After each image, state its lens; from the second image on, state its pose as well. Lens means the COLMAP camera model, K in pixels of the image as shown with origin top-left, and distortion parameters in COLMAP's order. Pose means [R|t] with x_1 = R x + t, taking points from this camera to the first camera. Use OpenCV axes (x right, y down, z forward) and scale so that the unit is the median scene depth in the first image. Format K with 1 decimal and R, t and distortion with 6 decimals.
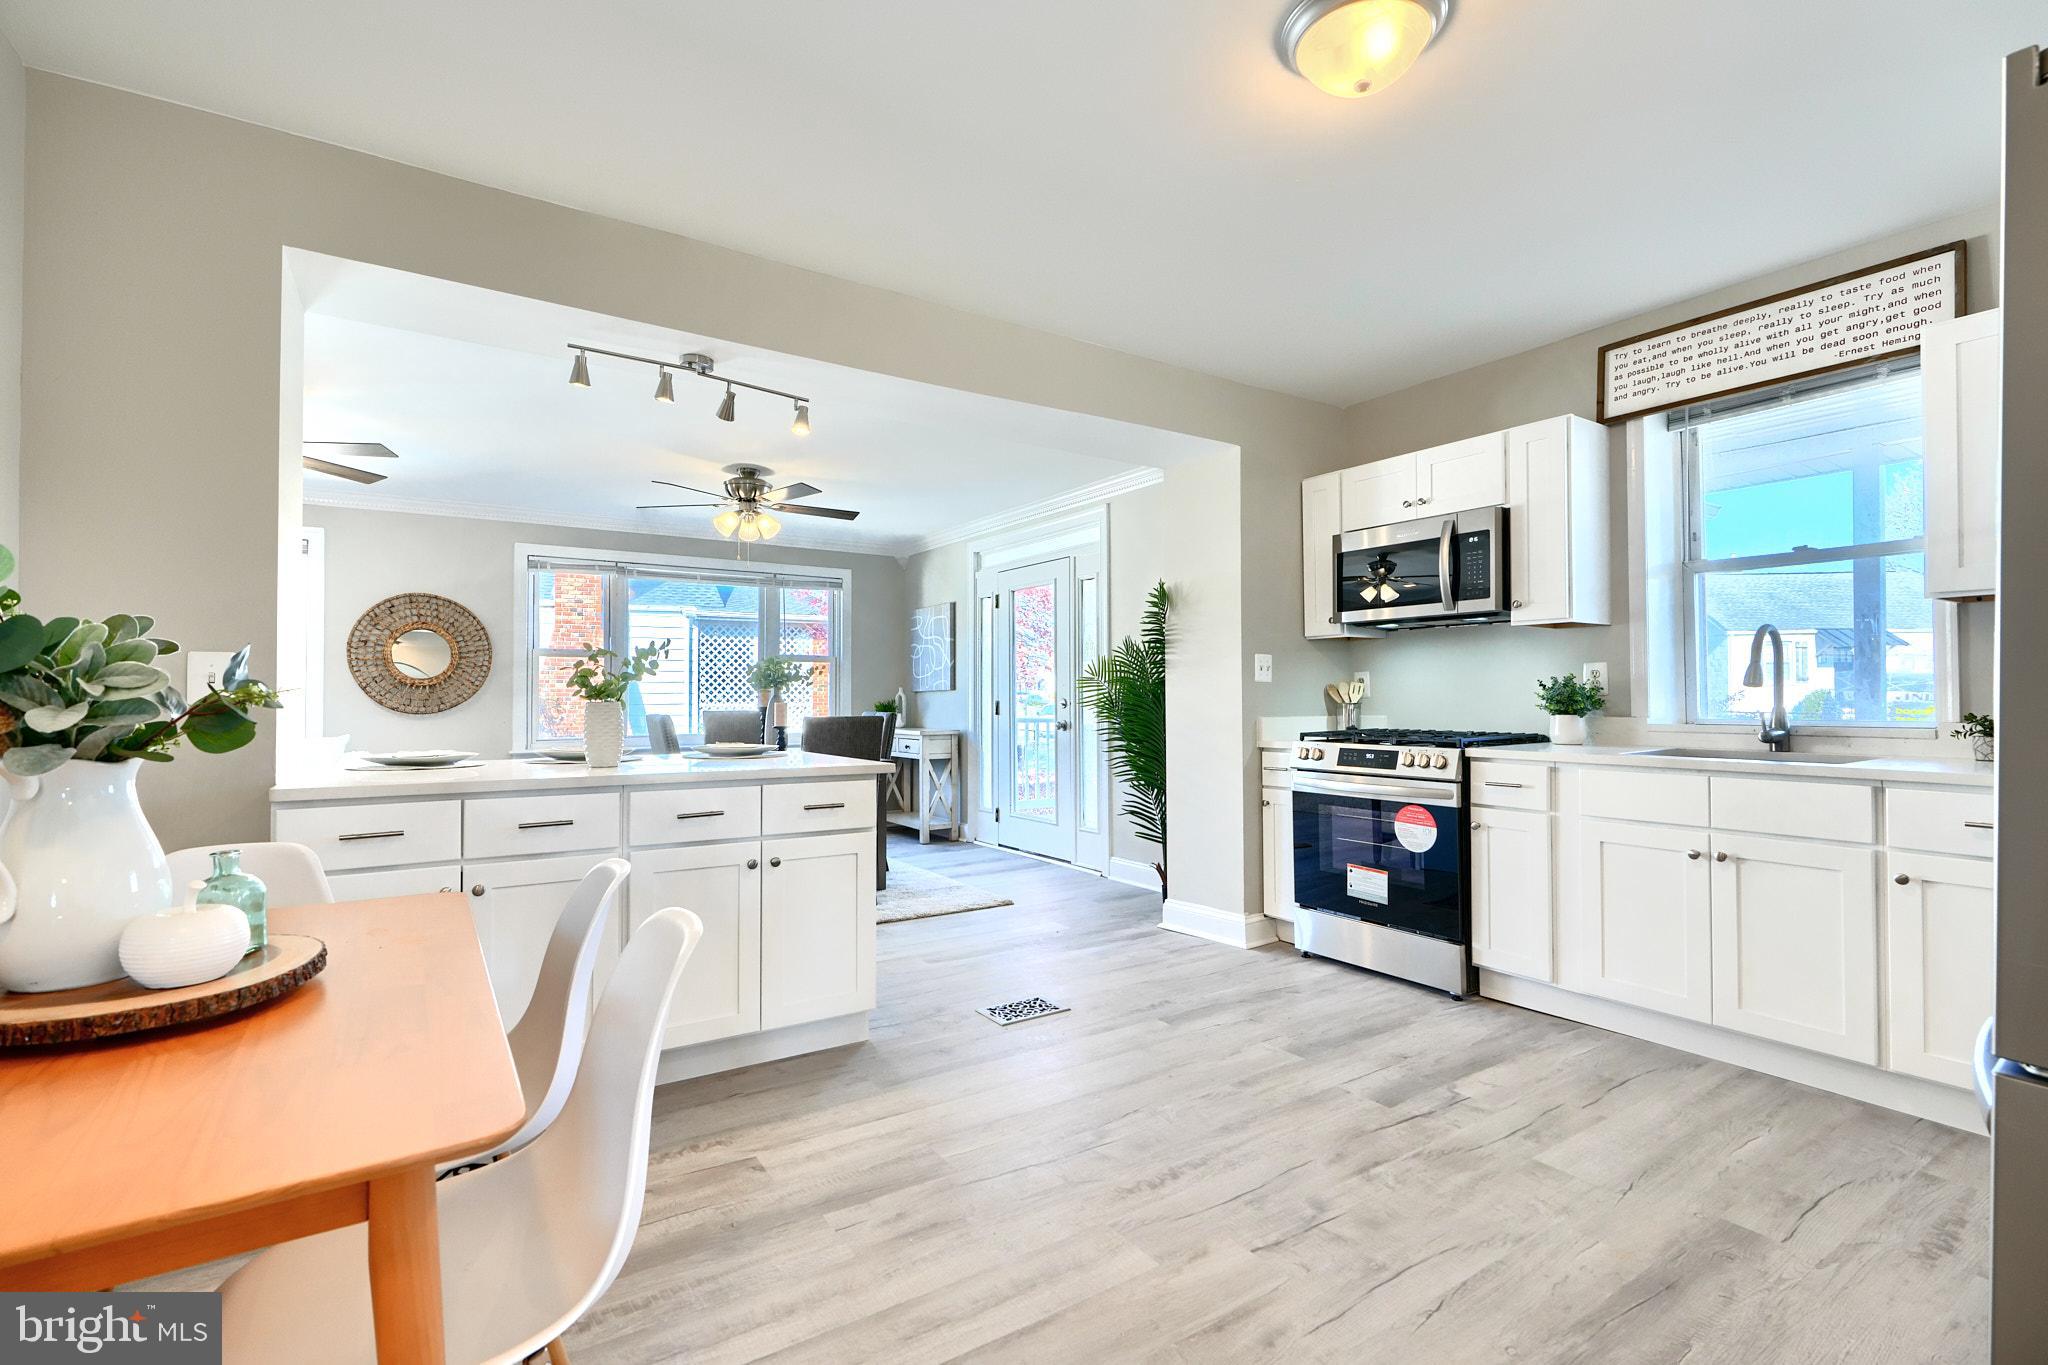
lens RADIAL K [[935.1, 0, 1024.9], [0, 935.1, 684.6], [0, 0, 1]] dist [0.000639, 0.000912]
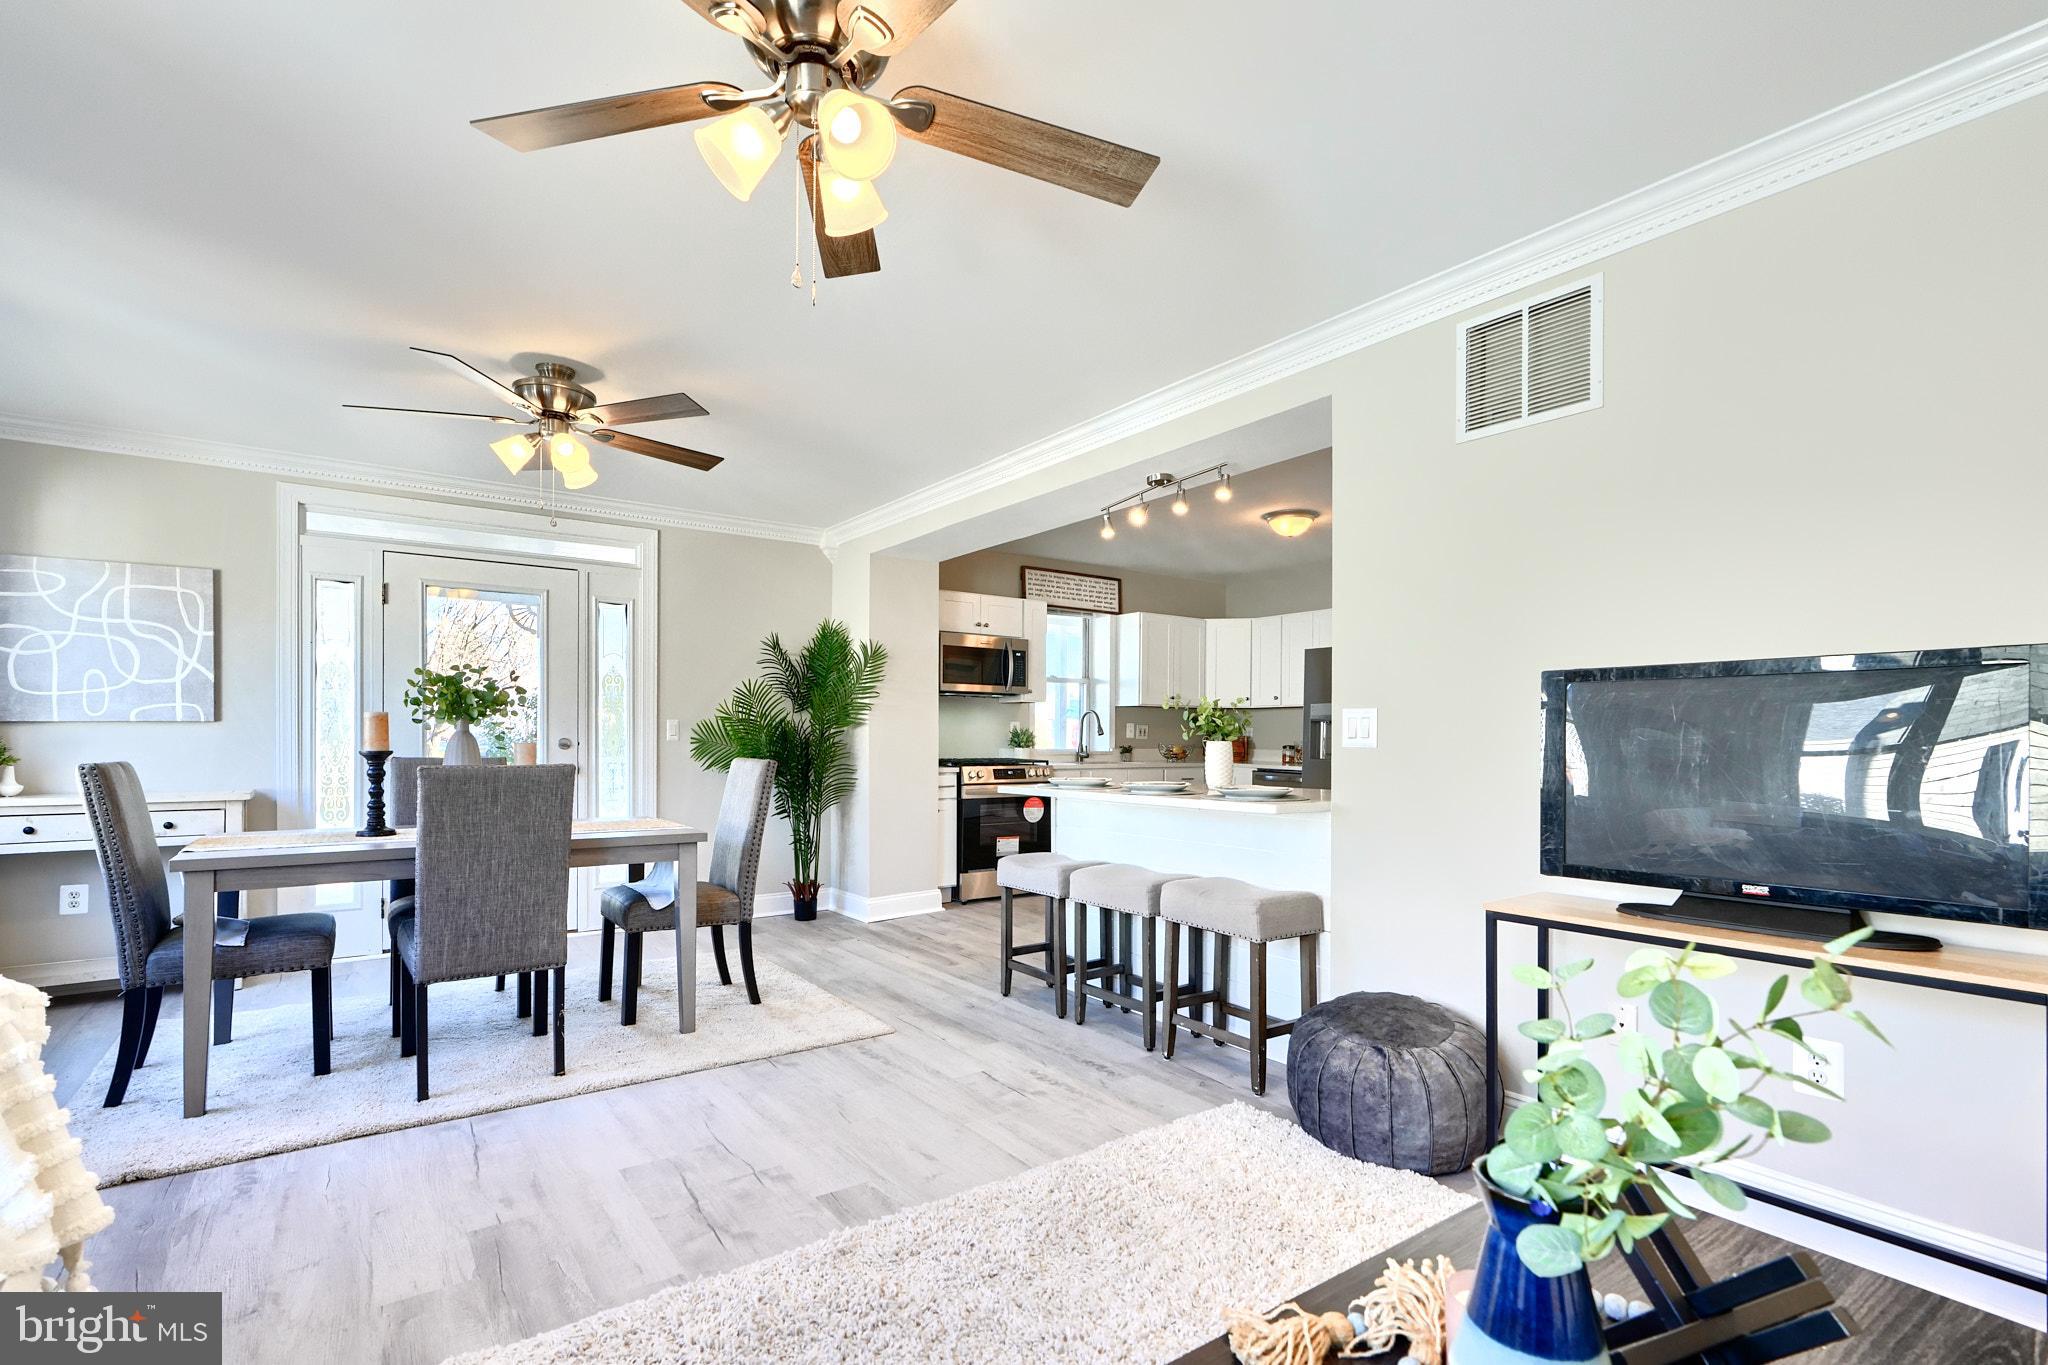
lens RADIAL K [[935.1, 0, 998.5], [0, 935.1, 747.7], [0, 0, 1]] dist [0.000639, 0.000912]
pose [[-0.032451, -0.010356, 0.999420, -1.402037], [-0.020314, 0.999747, 0.009700, 0.013850], [-0.999267, -0.019987, -0.032653, 1.108228]]
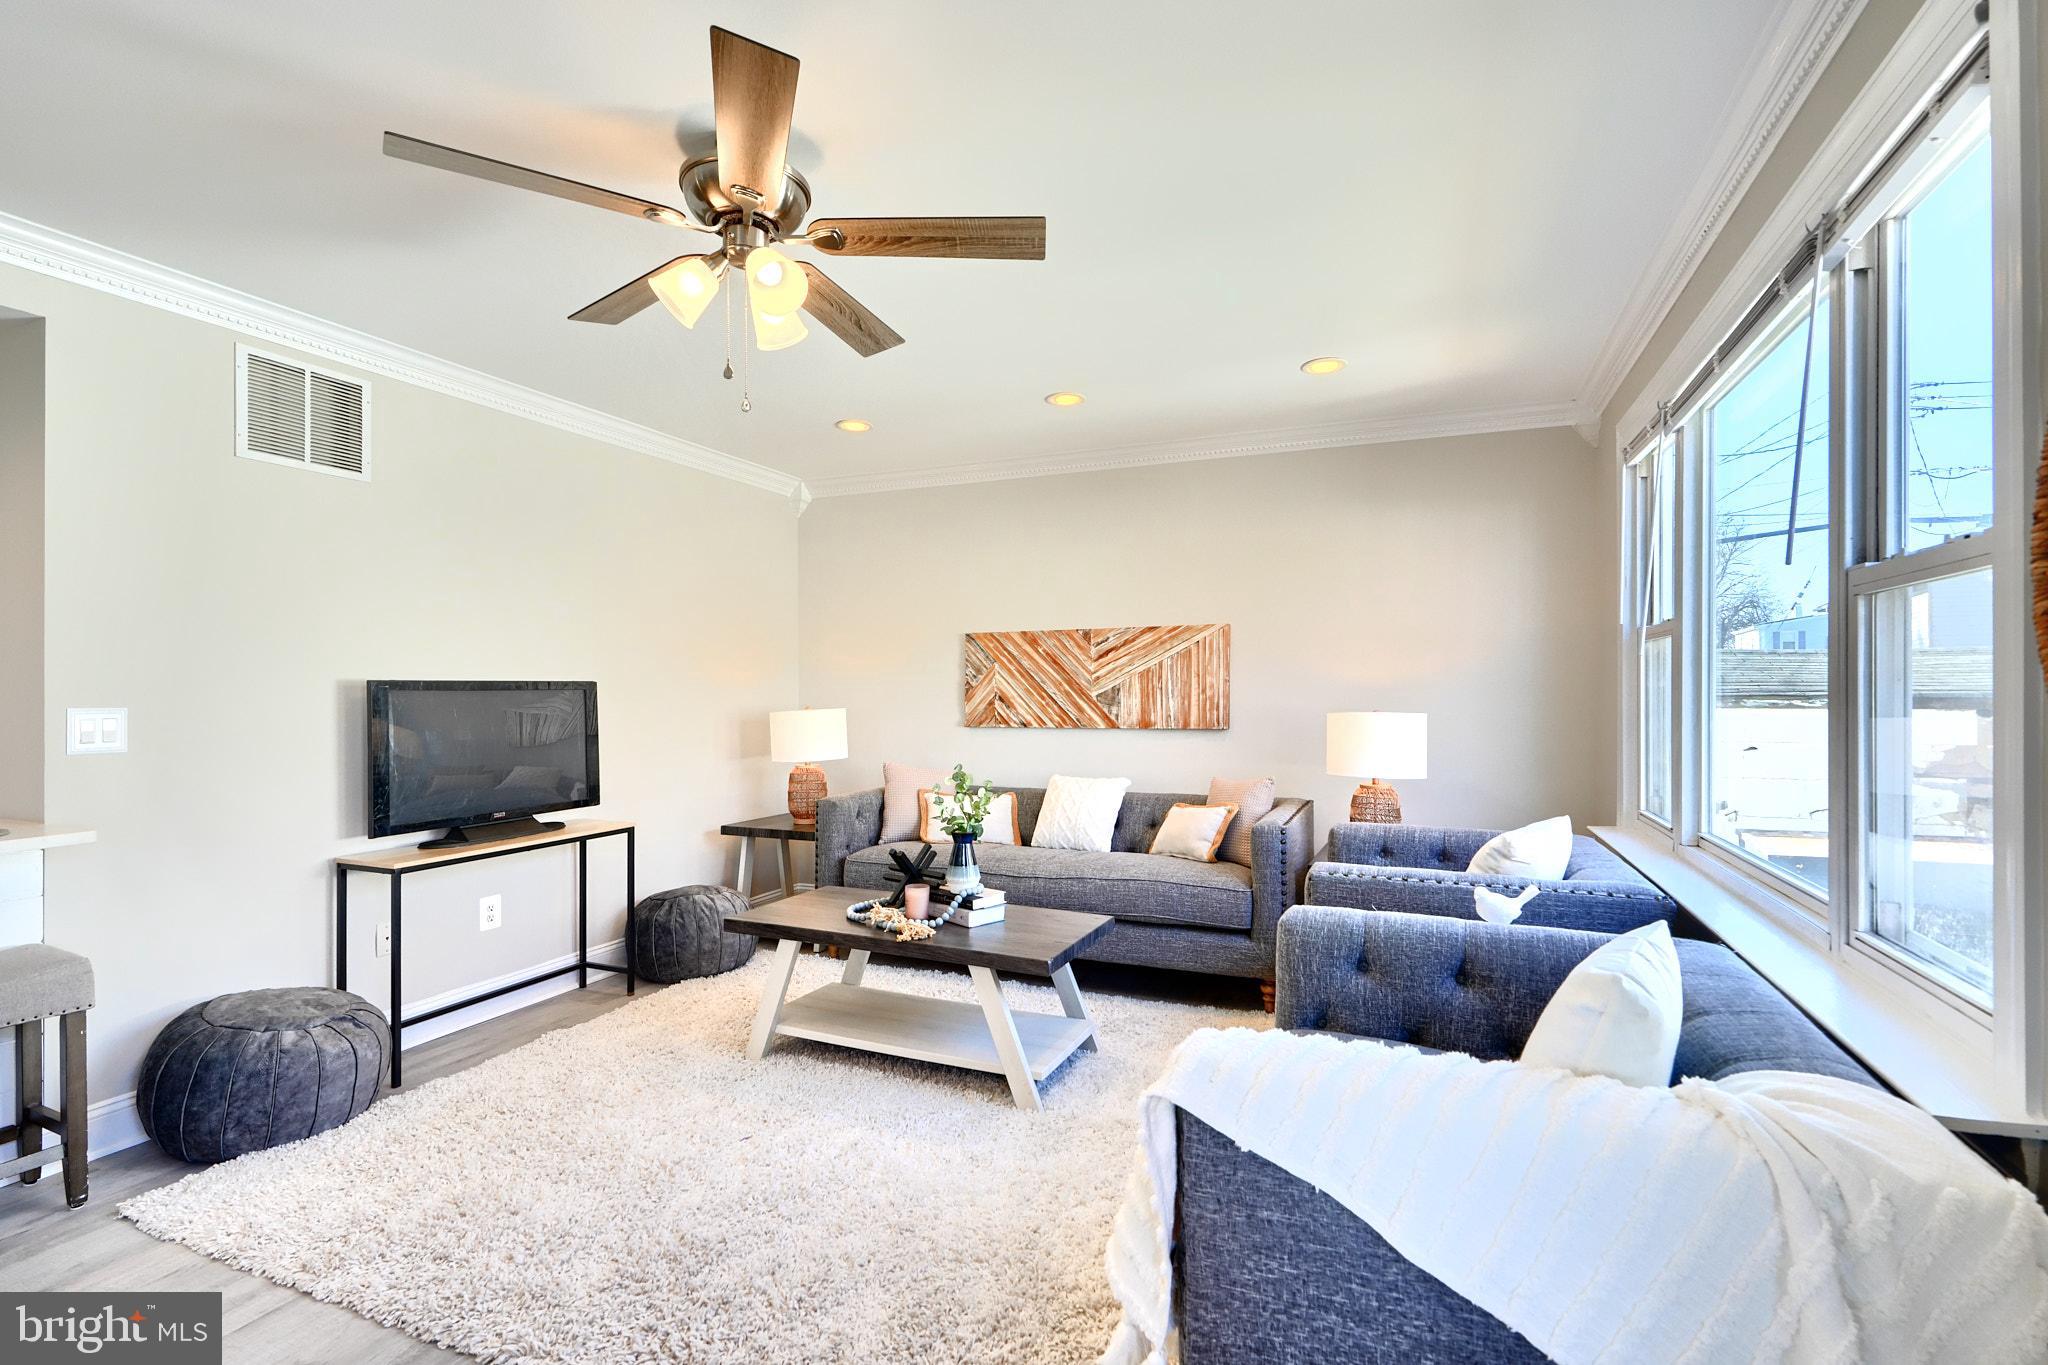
lens RADIAL K [[935.1, 0, 1020.6], [0, 935.1, 690.2], [0, 0, 1]] dist [0.000639, 0.000912]
pose [[-0.832982, 0.004307, -0.553284, -0.787633], [0.013170, 0.999841, -0.012044, -0.013977], [0.553144, -0.017319, -0.832906, 1.725508]]
